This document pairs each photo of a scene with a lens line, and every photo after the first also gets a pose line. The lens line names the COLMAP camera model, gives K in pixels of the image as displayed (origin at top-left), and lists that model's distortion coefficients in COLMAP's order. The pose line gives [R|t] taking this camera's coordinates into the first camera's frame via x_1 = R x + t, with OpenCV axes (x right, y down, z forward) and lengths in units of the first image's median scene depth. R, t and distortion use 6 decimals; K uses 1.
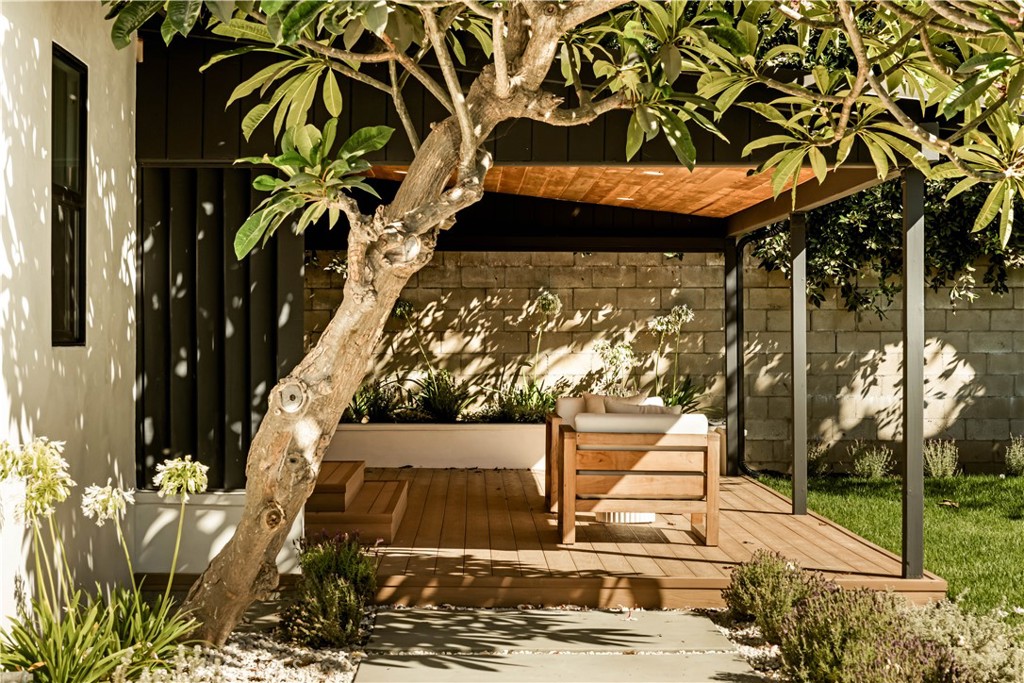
lens RADIAL K [[1982.3, 0, 512.0], [0, 1982.3, 341.5], [0, 0, 1]] dist [0.041206, 0.202770]
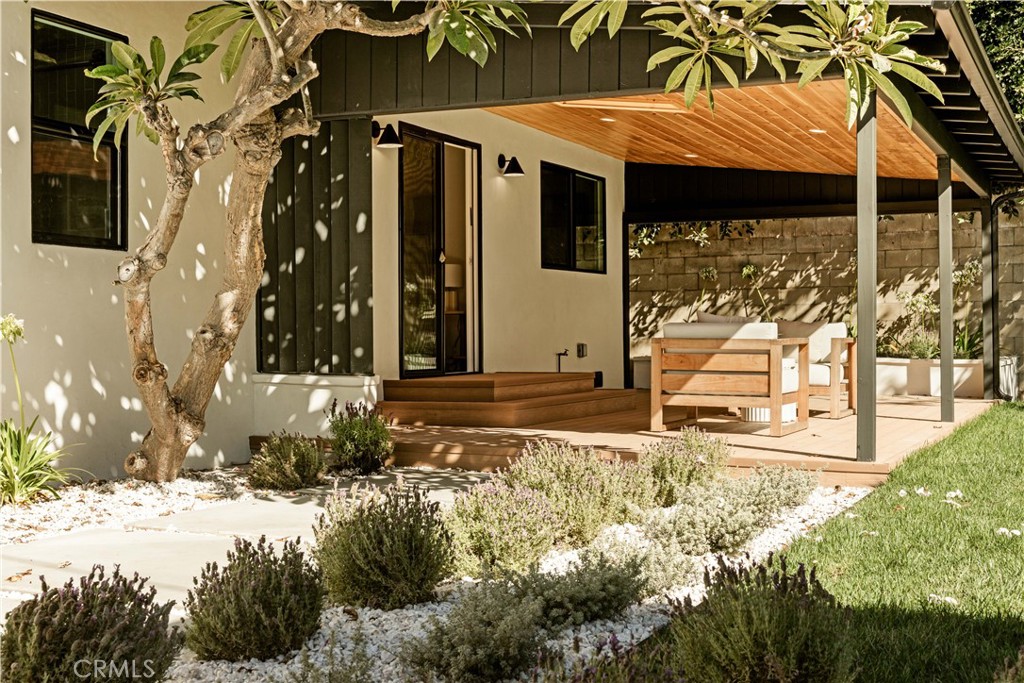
lens RADIAL K [[1352.7, 0, 507.9], [0, 1352.7, 365.6], [0, 0, 1]] dist [0.001965, -0.014313]
pose [[0.905652, 0.003287, -0.424008, 0.177707], [0.005085, 0.999814, 0.018613, 0.028243], [0.423990, -0.019013, 0.905467, 0.136809]]
